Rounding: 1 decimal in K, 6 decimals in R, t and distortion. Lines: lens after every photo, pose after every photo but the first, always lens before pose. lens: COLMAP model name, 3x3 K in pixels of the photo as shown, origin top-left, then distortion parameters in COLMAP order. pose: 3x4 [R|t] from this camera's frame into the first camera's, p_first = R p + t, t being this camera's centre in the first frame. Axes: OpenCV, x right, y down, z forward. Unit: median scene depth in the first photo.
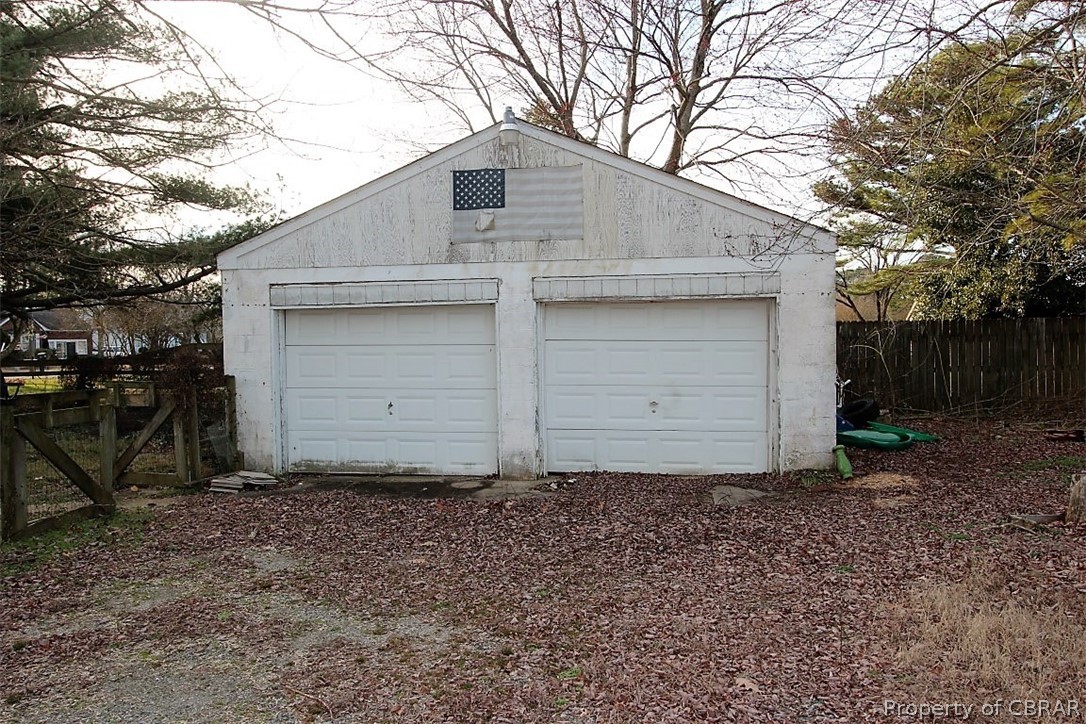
lens RADIAL K [[822.9, 0, 543.7], [0, 822.9, 381.7], [0, 0, 1]] dist [-0.000107, -0.006878]
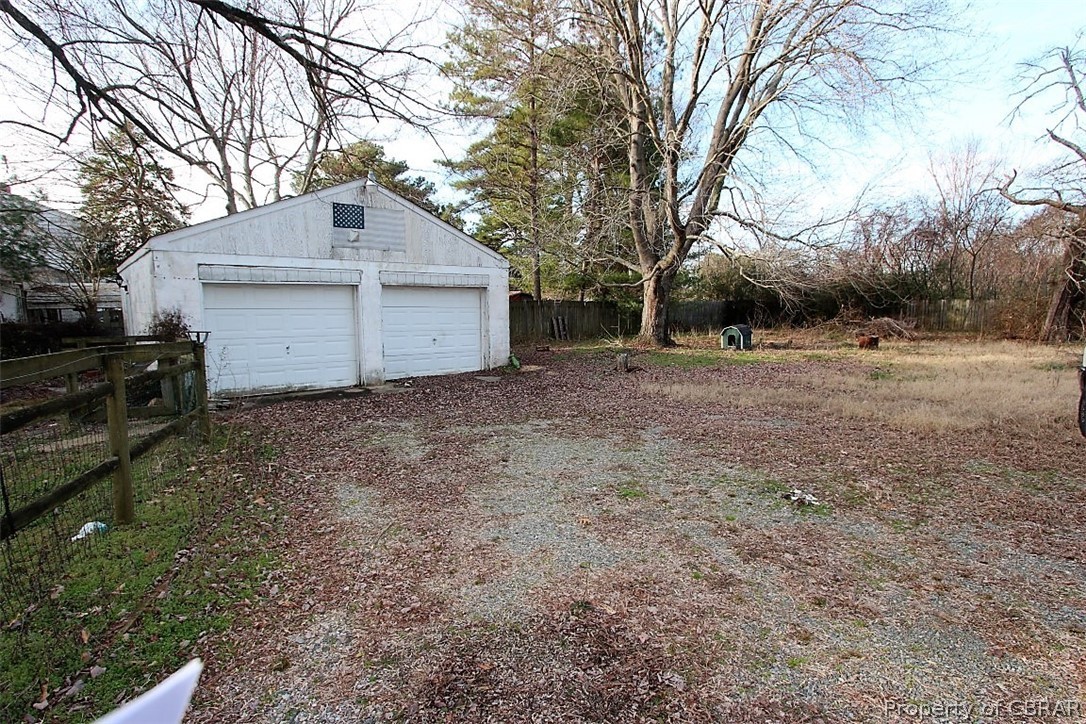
lens RADIAL K [[494.7, 0, 544.9], [0, 494.7, 374.6], [0, 0, 1]] dist [-0.000487, 0.000073]
pose [[0.677455, -0.091190, 0.729890, -0.573868], [0.036738, 0.995242, 0.090243, 0.013117], [-0.734646, -0.034320, 0.677582, 0.004514]]
